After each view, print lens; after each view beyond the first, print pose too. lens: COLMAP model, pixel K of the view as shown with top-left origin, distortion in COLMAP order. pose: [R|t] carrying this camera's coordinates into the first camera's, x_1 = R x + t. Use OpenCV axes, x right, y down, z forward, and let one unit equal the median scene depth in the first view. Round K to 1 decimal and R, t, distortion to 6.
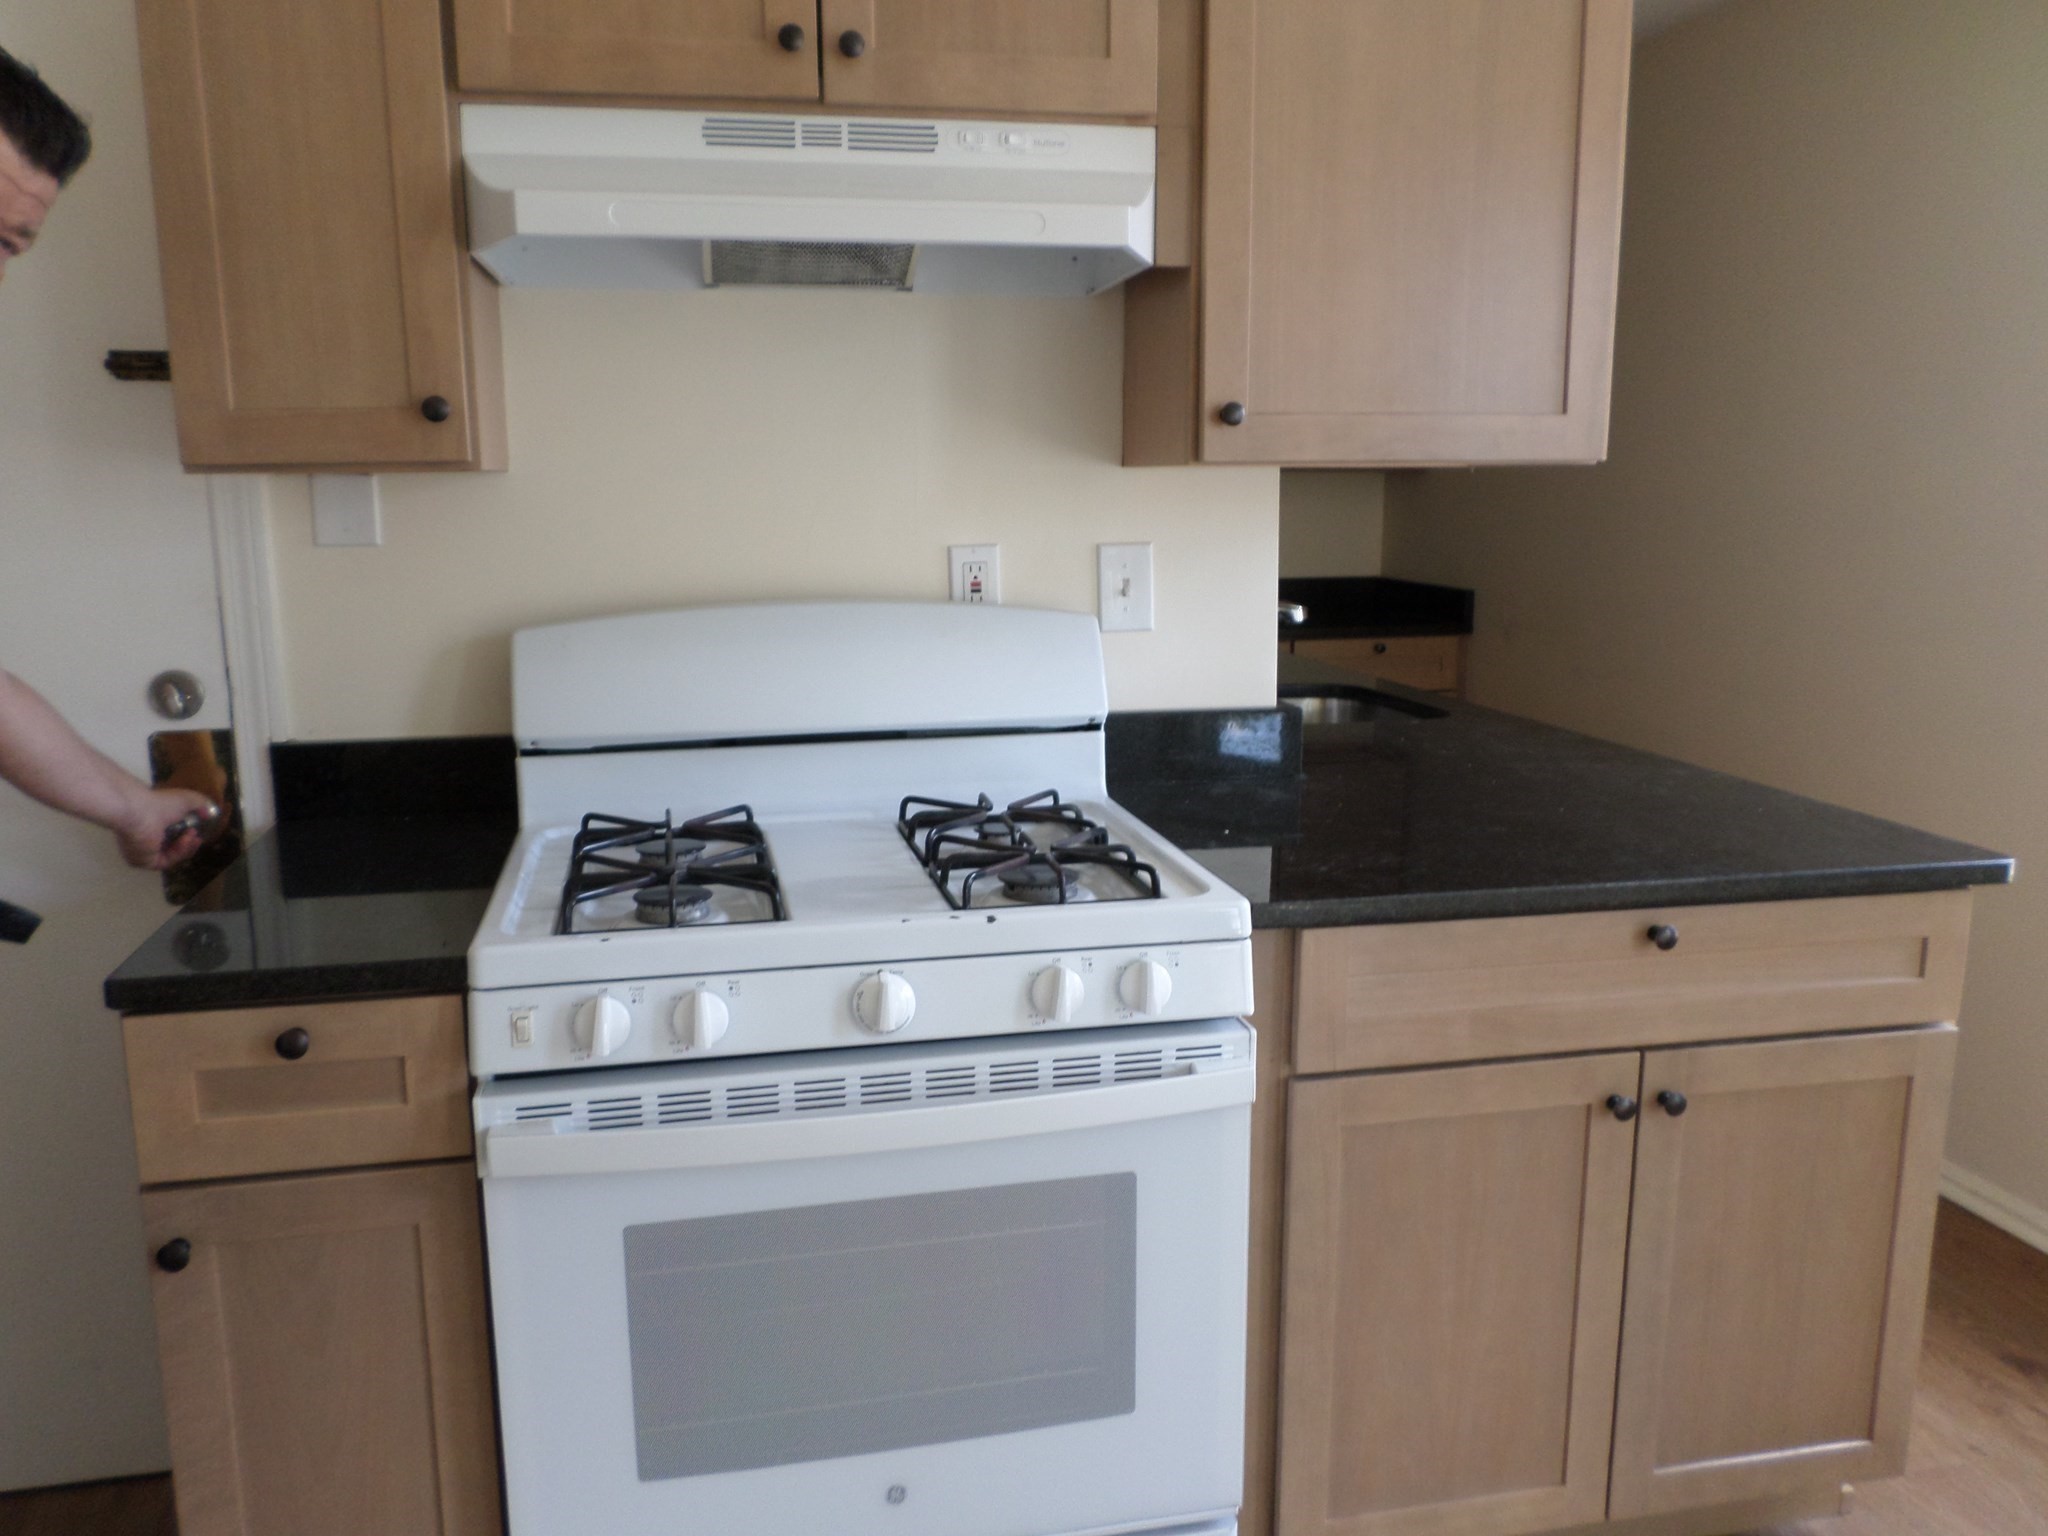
lens RADIAL K [[1587.2, 0, 1024.0], [0, 1587.2, 768.0], [0, 0, 1]] dist [0.014652, 0.005804]
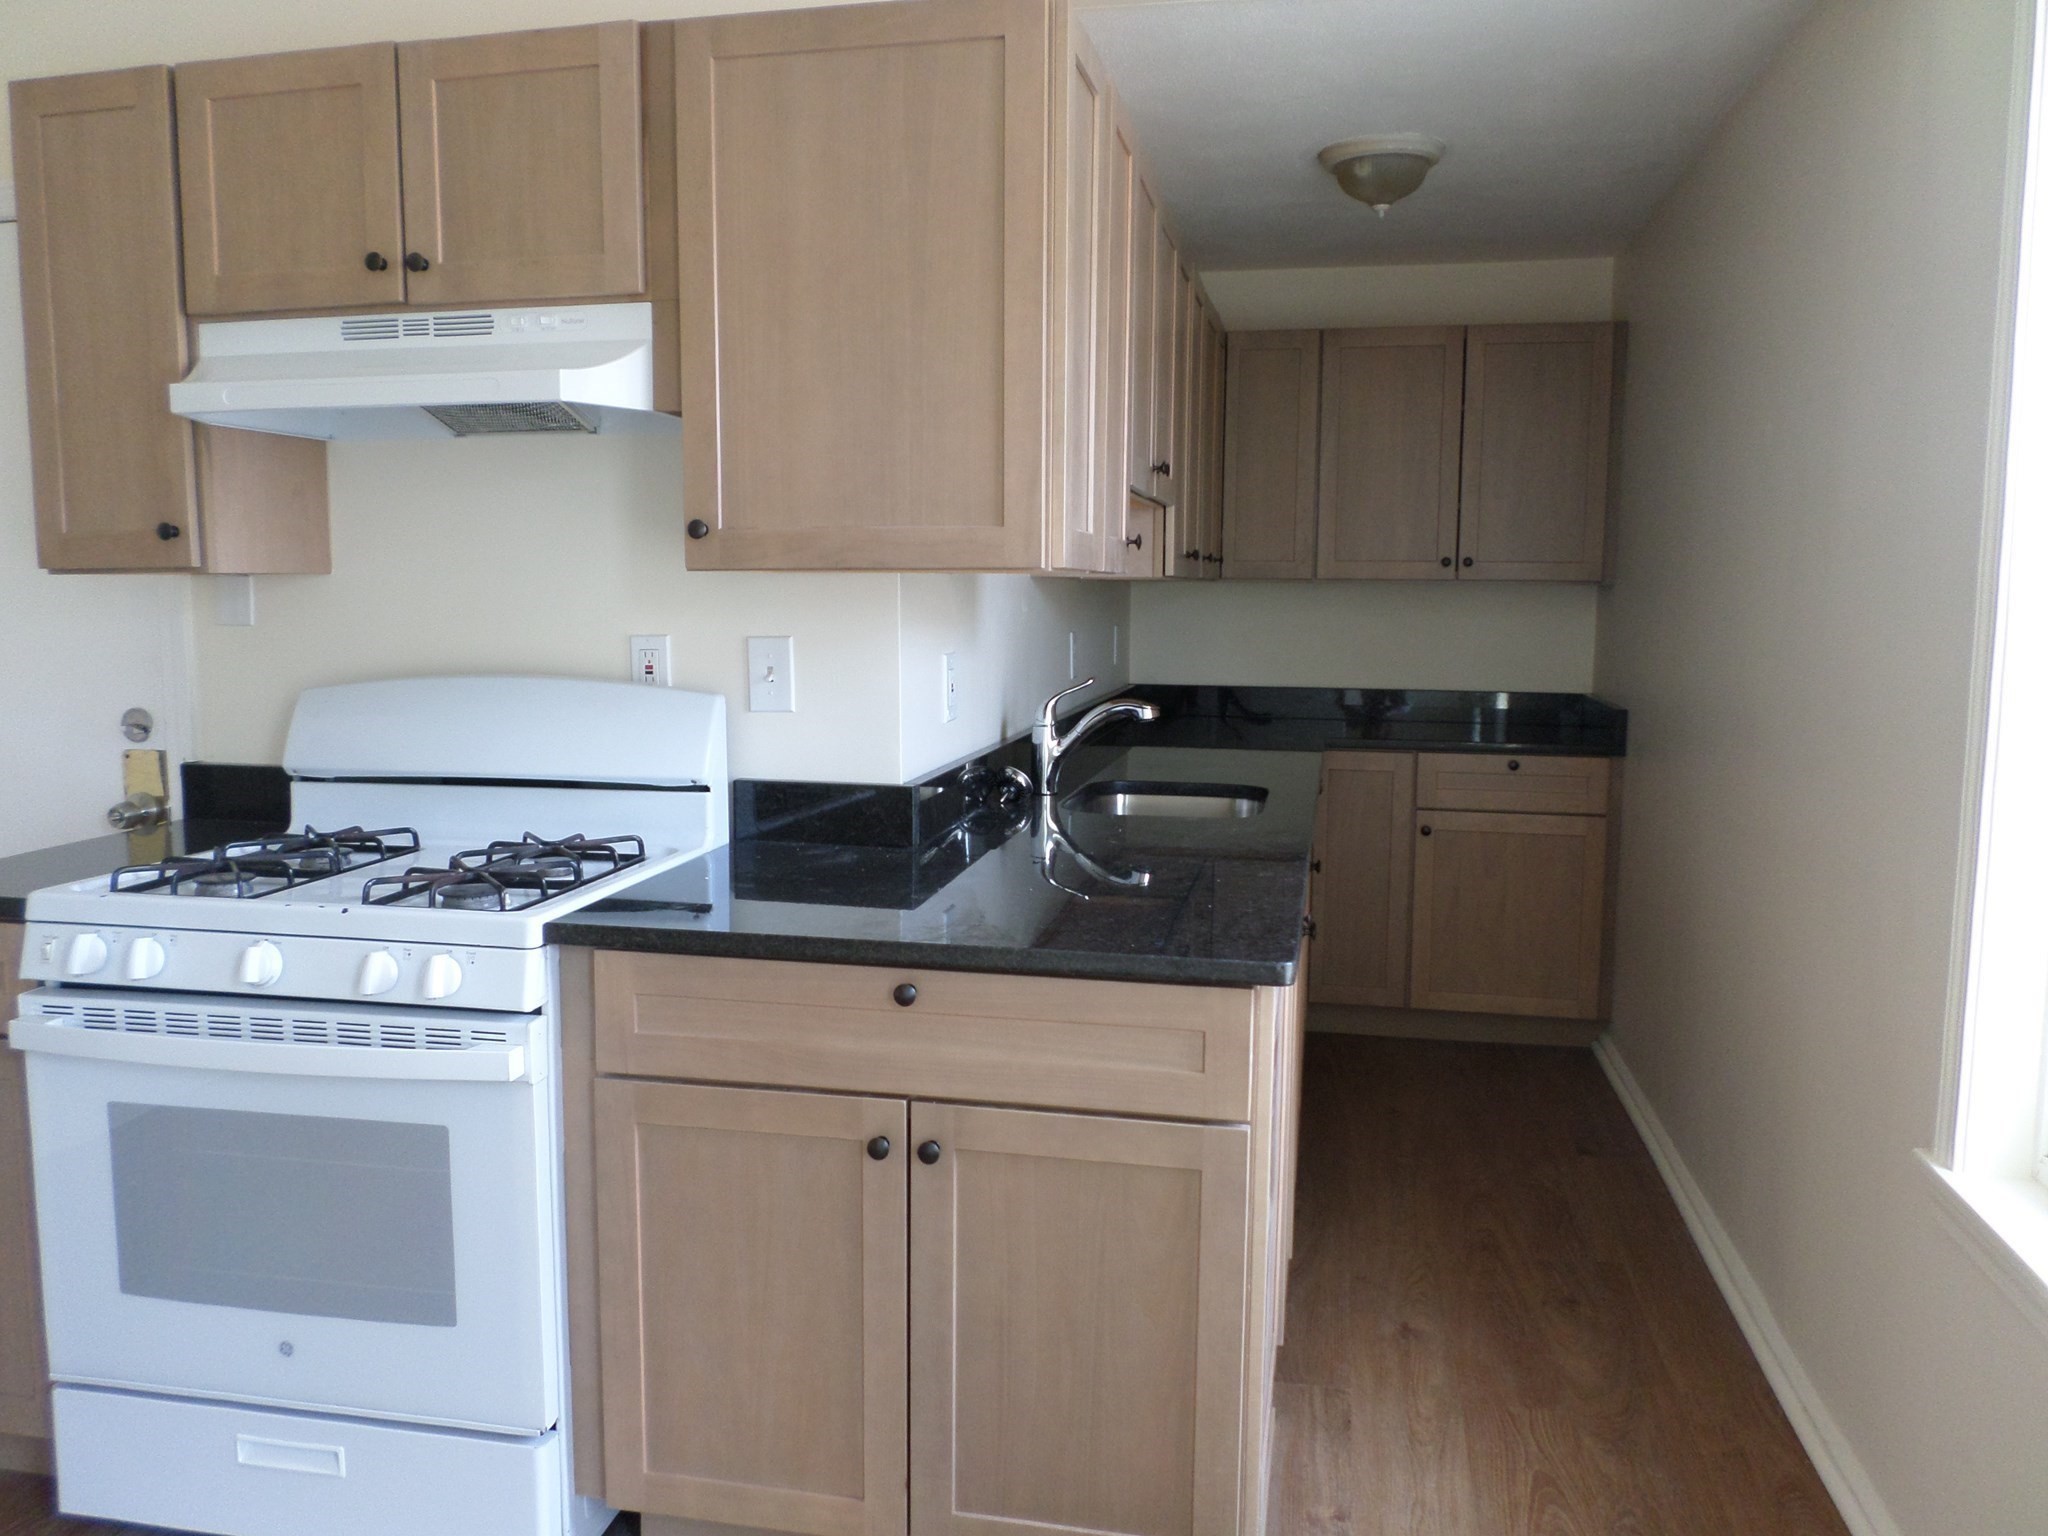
lens RADIAL K [[1555.2, 0, 1024.0], [0, 1555.2, 768.0], [0, 0, 1]] dist [0.003066, 0.007536]
pose [[0.910010, 0.052761, -0.411216, 0.890407], [-0.080612, 0.995457, -0.050670, -0.001857], [0.406675, 0.079260, 0.910128, 0.041005]]
